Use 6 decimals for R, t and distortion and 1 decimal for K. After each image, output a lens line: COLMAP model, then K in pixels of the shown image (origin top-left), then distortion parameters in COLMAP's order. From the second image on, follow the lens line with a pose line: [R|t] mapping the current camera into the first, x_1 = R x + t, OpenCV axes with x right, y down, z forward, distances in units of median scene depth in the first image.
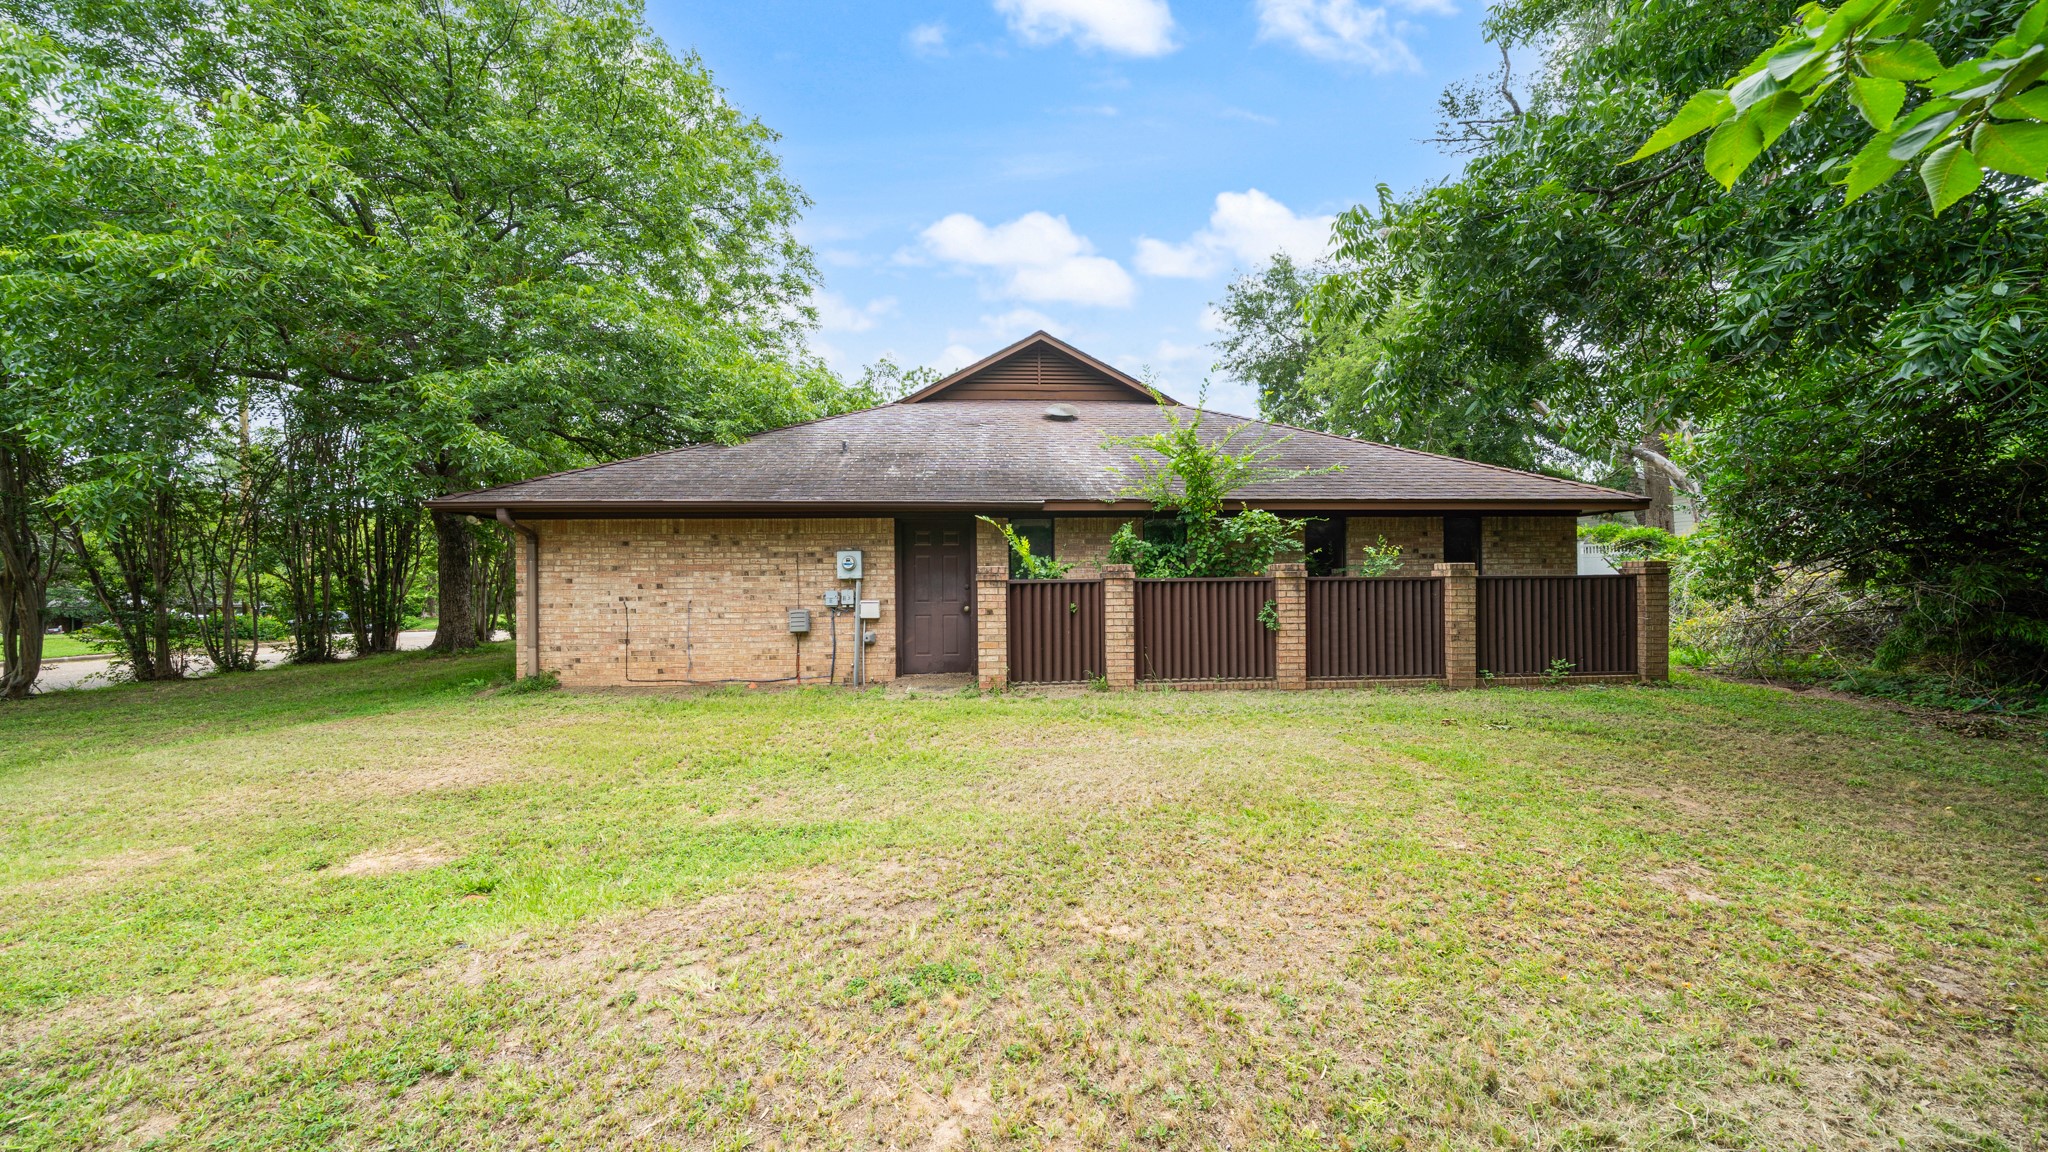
lens RADIAL K [[707.2, 0, 1024.8], [0, 707.2, 574.9], [0, 0, 1]] dist [-0.007049, -0.000038]
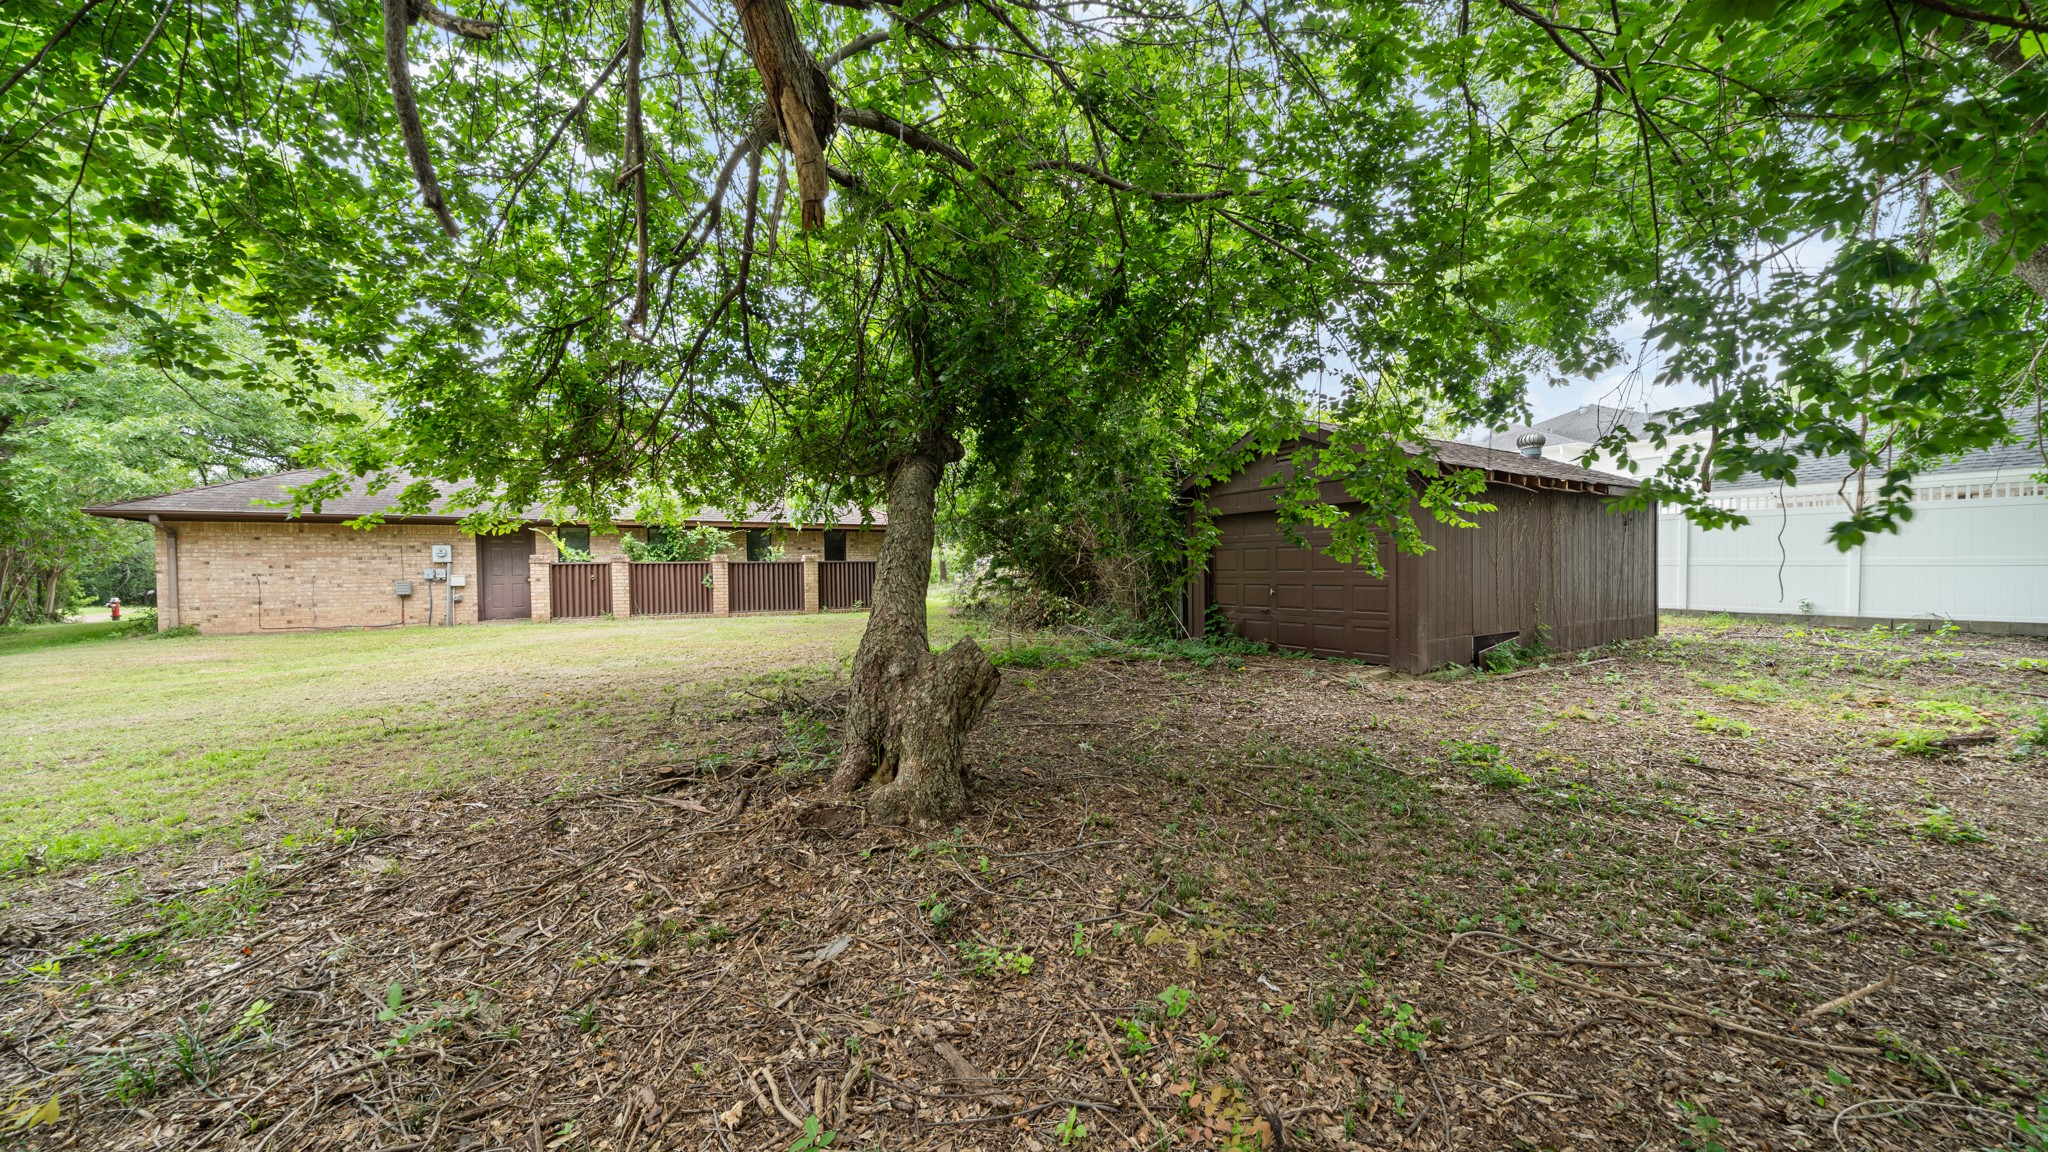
lens RADIAL K [[707.2, 0, 1024.8], [0, 707.2, 574.9], [0, 0, 1]] dist [-0.007049, -0.000038]
pose [[0.891286, -0.005583, 0.453407, 0.223128], [-0.006029, 0.999690, 0.024162, -0.012490], [-0.453401, -0.024269, 0.890976, -1.102080]]
